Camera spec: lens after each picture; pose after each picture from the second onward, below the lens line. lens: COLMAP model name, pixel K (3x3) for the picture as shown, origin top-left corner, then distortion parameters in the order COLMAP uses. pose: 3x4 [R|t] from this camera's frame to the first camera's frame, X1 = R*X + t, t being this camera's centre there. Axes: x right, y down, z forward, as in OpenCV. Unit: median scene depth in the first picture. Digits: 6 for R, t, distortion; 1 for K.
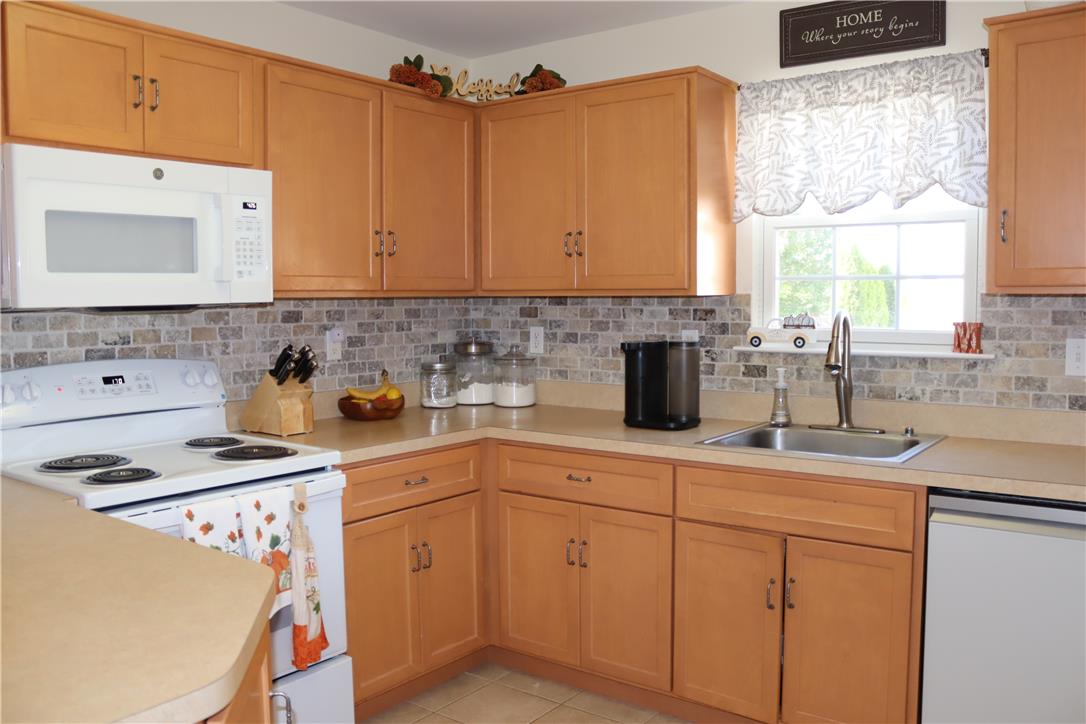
lens RADIAL K [[918.3, 0, 542.1], [0, 918.3, 359.4], [0, 0, 1]] dist [-0.139705, 0.102737]
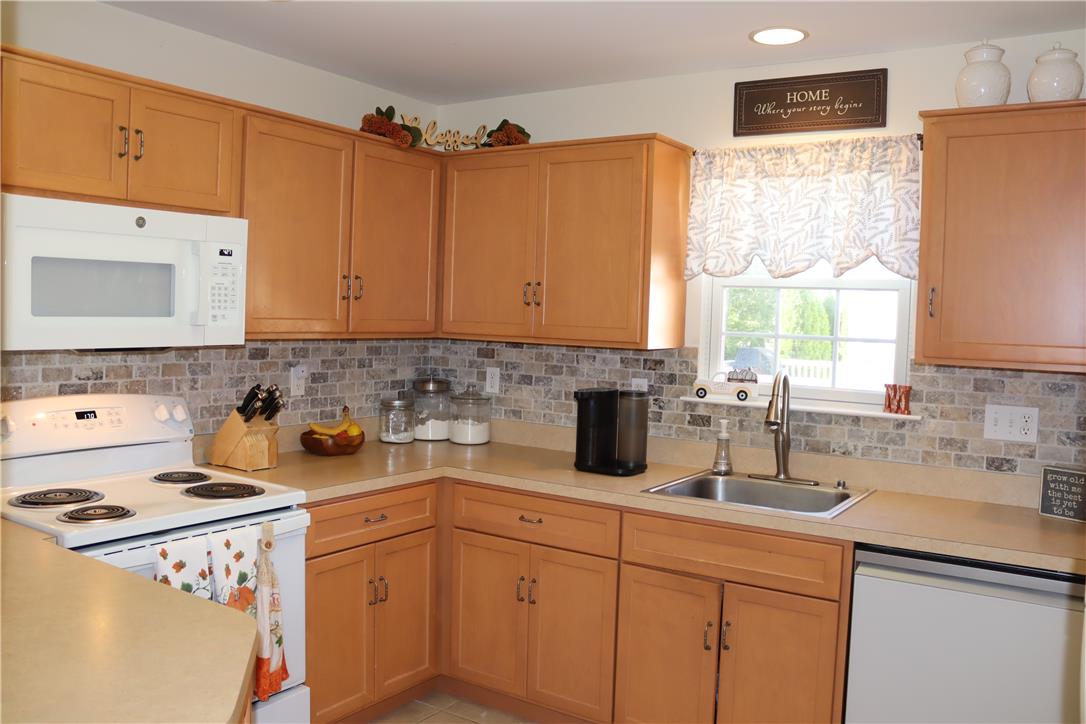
lens RADIAL K [[918.3, 0, 543.3], [0, 918.3, 359.9], [0, 0, 1]] dist [-0.139705, 0.102737]
pose [[0.997716, 0.034221, 0.058244, -0.013224], [-0.033328, 0.999312, -0.016242, -0.037866], [-0.058759, 0.014263, 0.998170, -0.054876]]
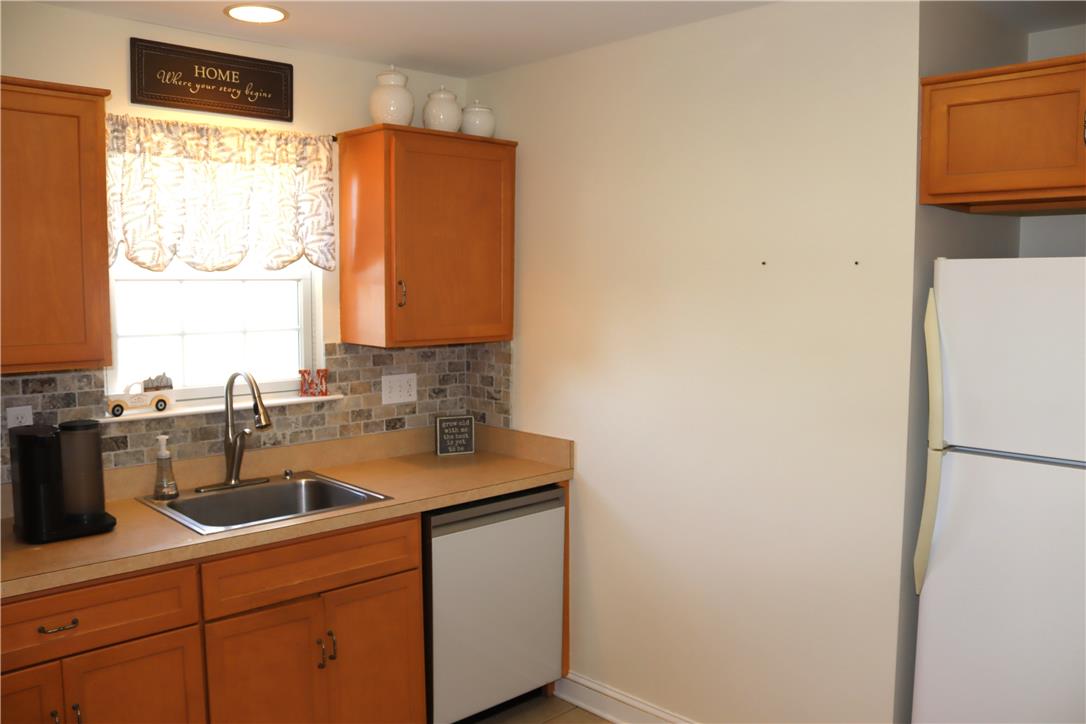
lens RADIAL K [[917.1, 0, 546.8], [0, 917.1, 362.6], [0, 0, 1]] dist [-0.131891, 0.103229]
pose [[0.159840, -0.083178, 0.983632, -0.595851], [0.066688, 0.995077, 0.073309, -0.110930], [-0.984888, 0.053878, 0.164600, 0.491890]]
